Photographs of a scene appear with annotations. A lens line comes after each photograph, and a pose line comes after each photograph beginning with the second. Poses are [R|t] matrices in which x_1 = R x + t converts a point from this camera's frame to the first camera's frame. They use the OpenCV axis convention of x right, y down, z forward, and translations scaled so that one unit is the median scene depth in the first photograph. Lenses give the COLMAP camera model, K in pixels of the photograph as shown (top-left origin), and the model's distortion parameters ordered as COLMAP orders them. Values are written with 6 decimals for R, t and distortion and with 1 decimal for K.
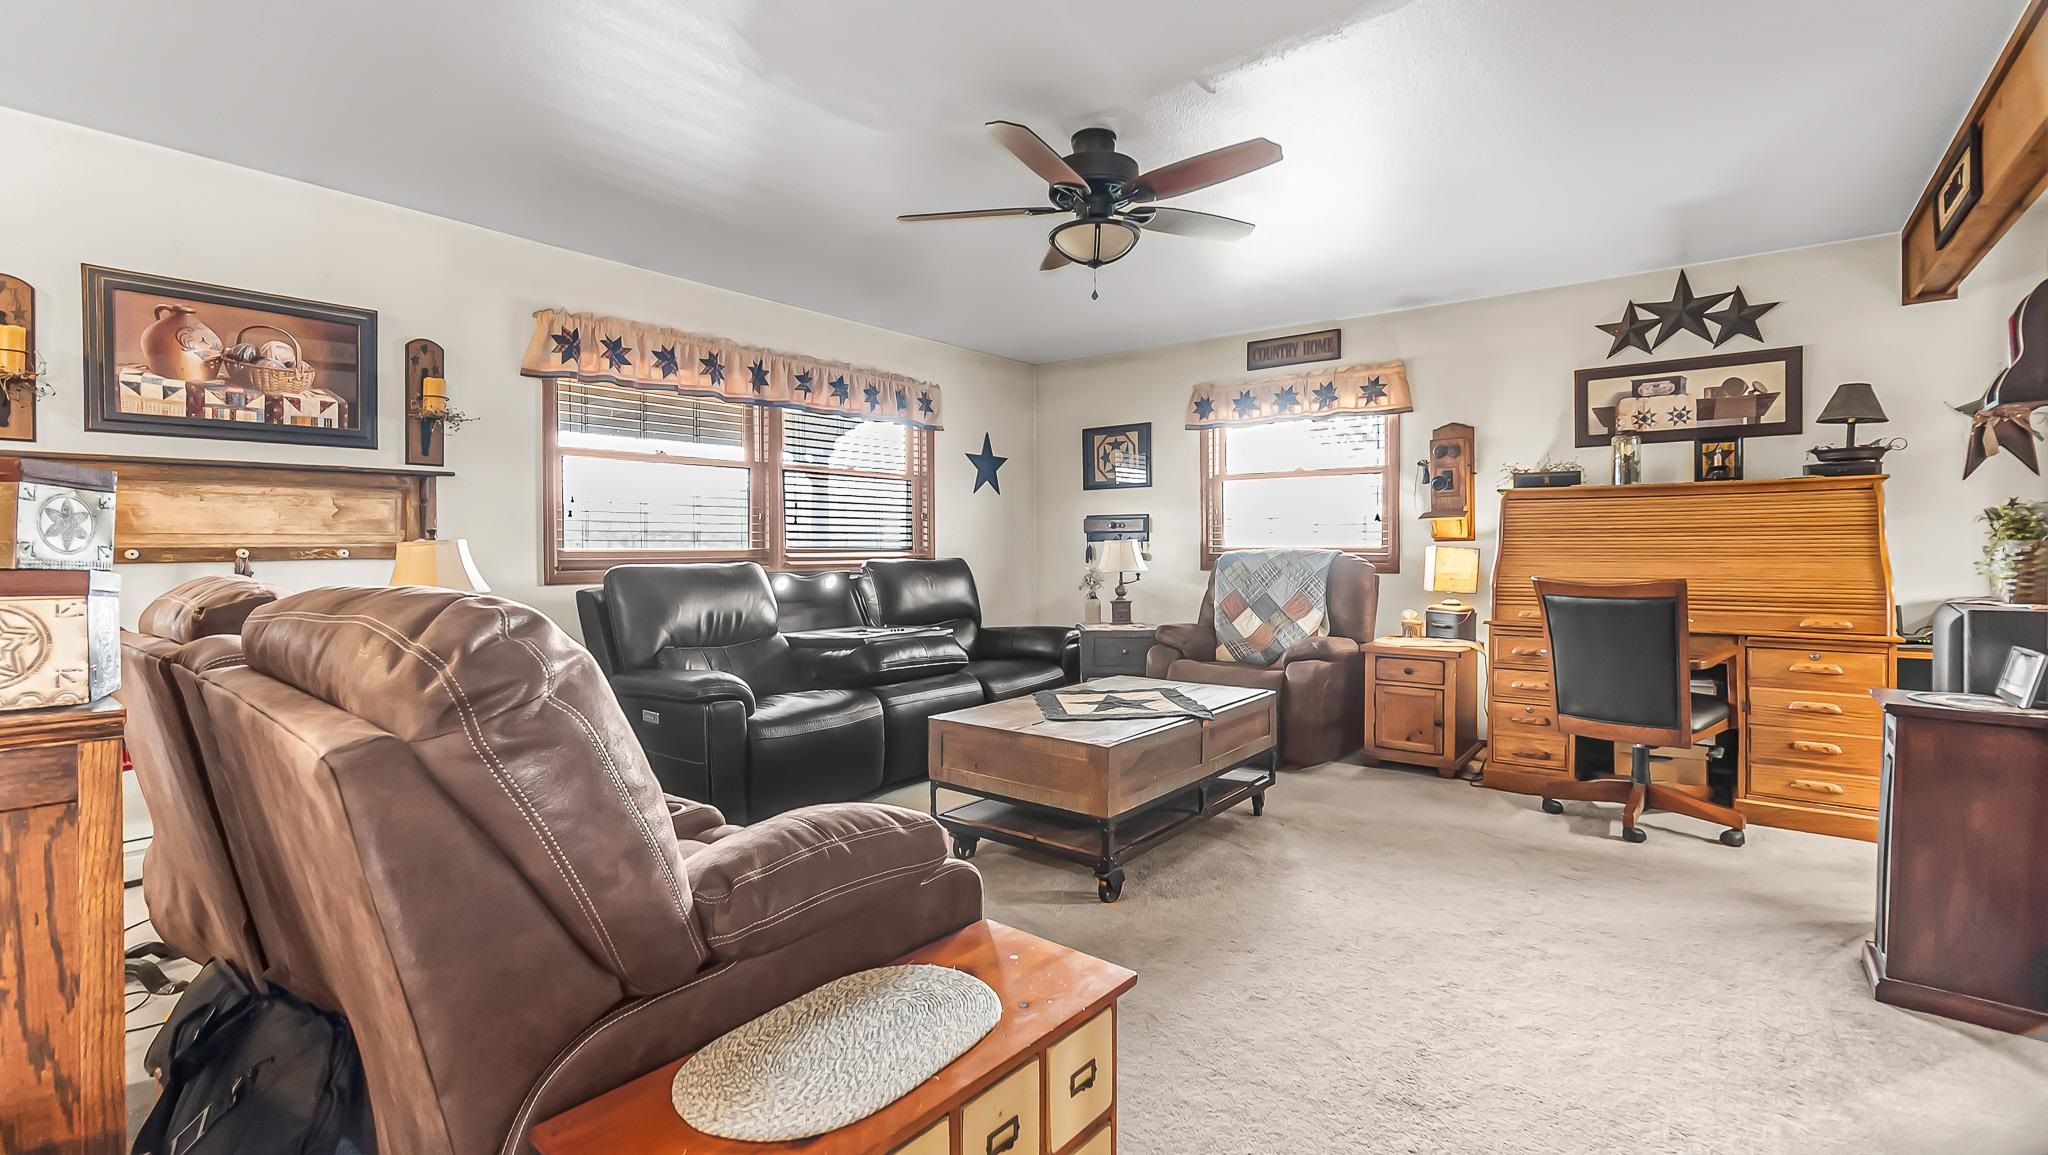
lens RADIAL K [[889.2, 0, 1028.1], [0, 889.2, 556.6], [0, 0, 1]] dist [-0.002821, 0.000469]
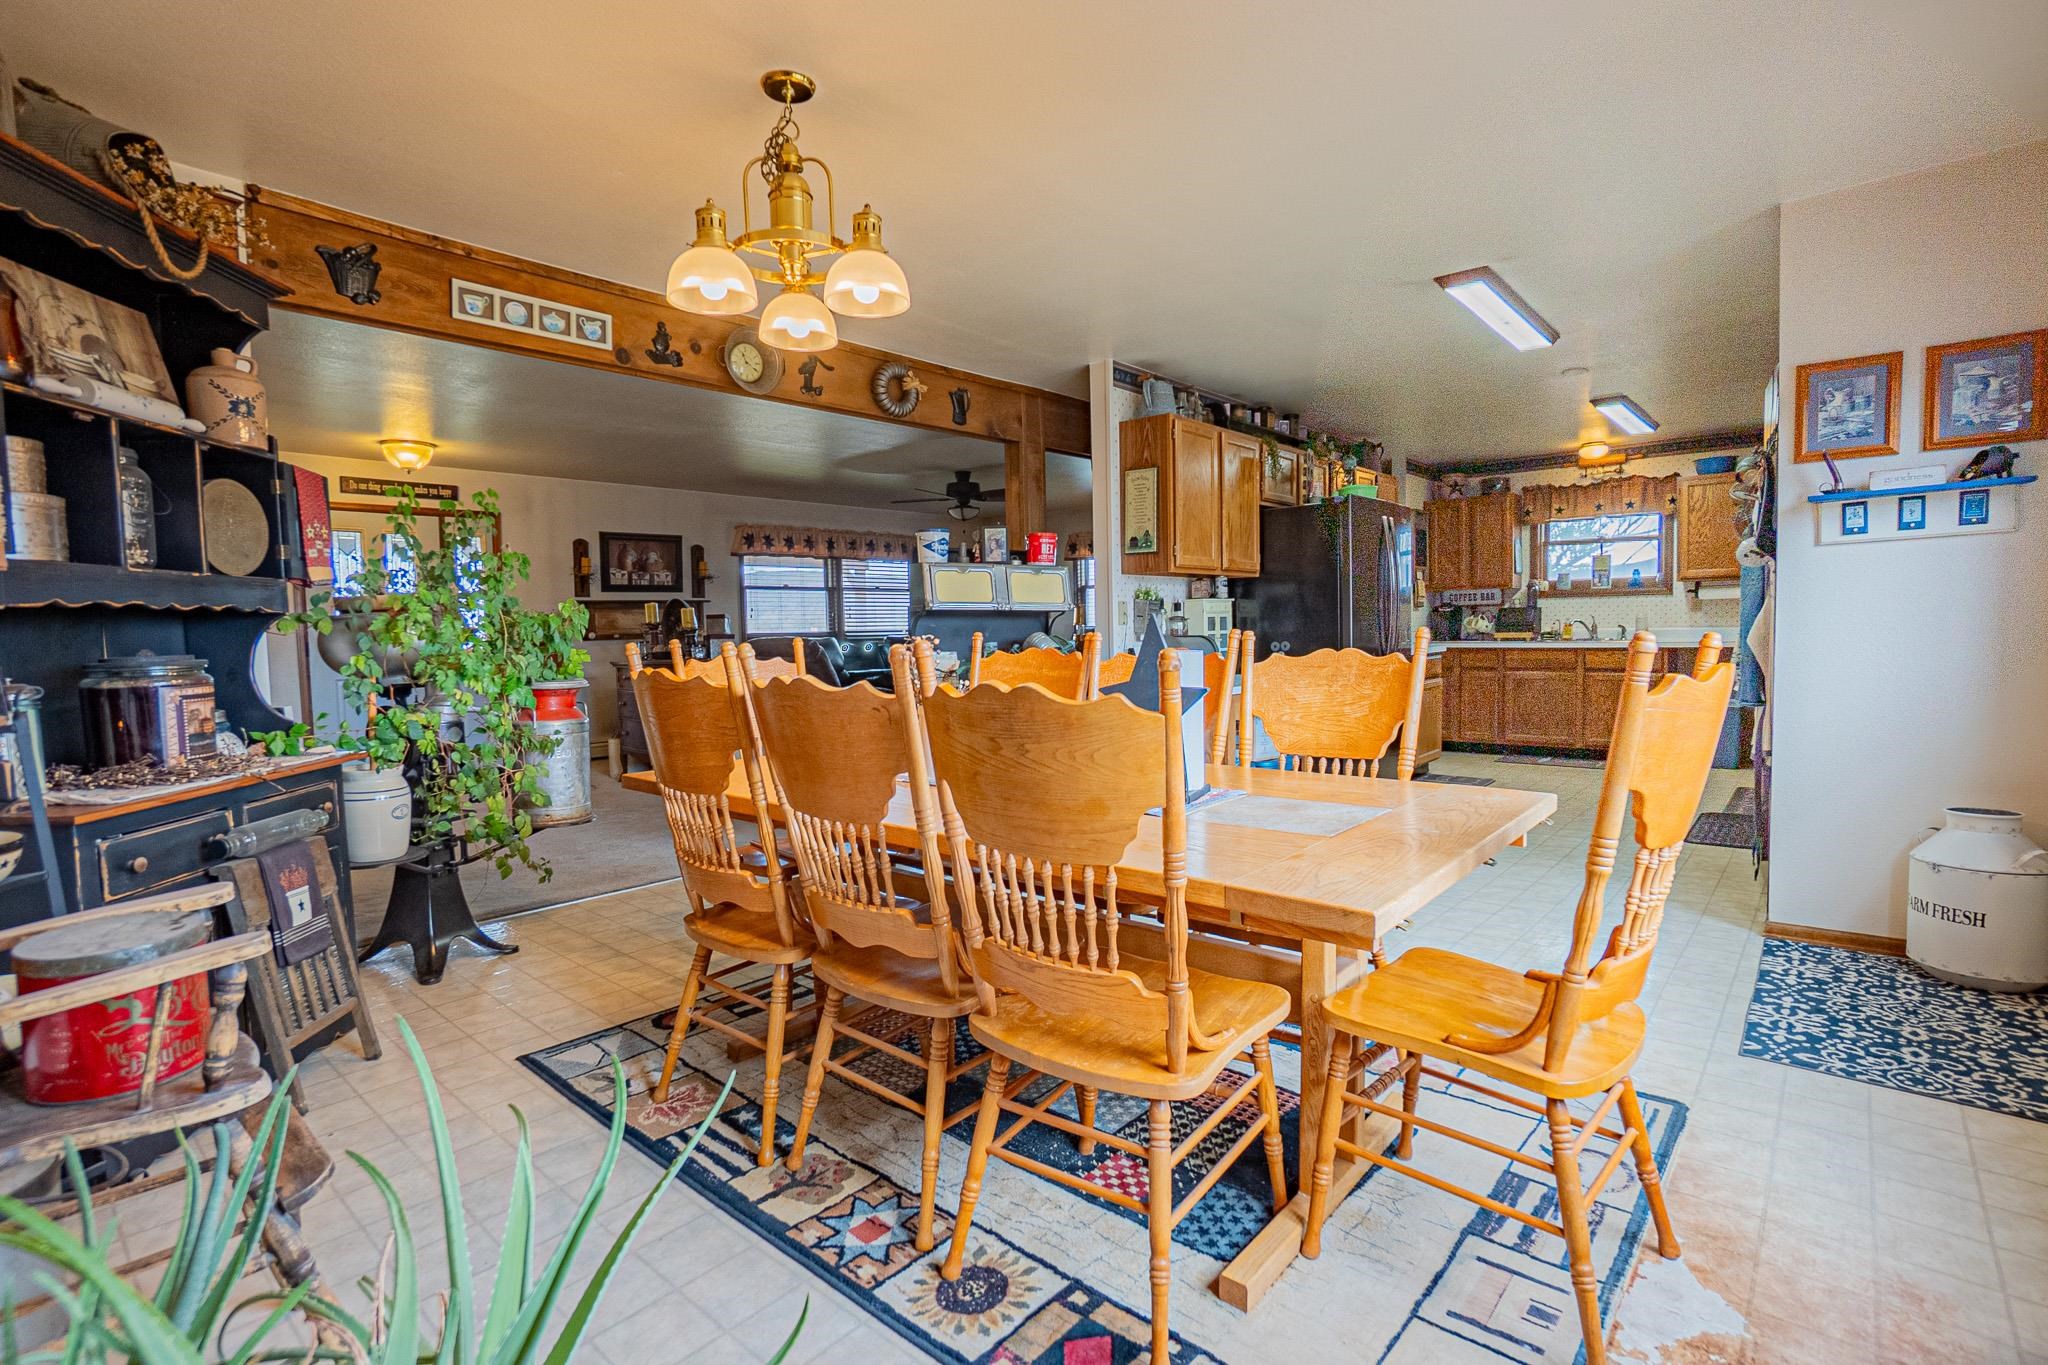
lens RADIAL K [[958.9, 0, 1032.8], [0, 958.9, 684.0], [0, 0, 1]] dist [-0.000696, 0.000061]
pose [[0.998848, -0.007515, -0.047387, 0.330976], [0.010149, 0.998401, 0.055605, -0.005531], [0.046893, -0.056022, 0.997328, -1.510323]]
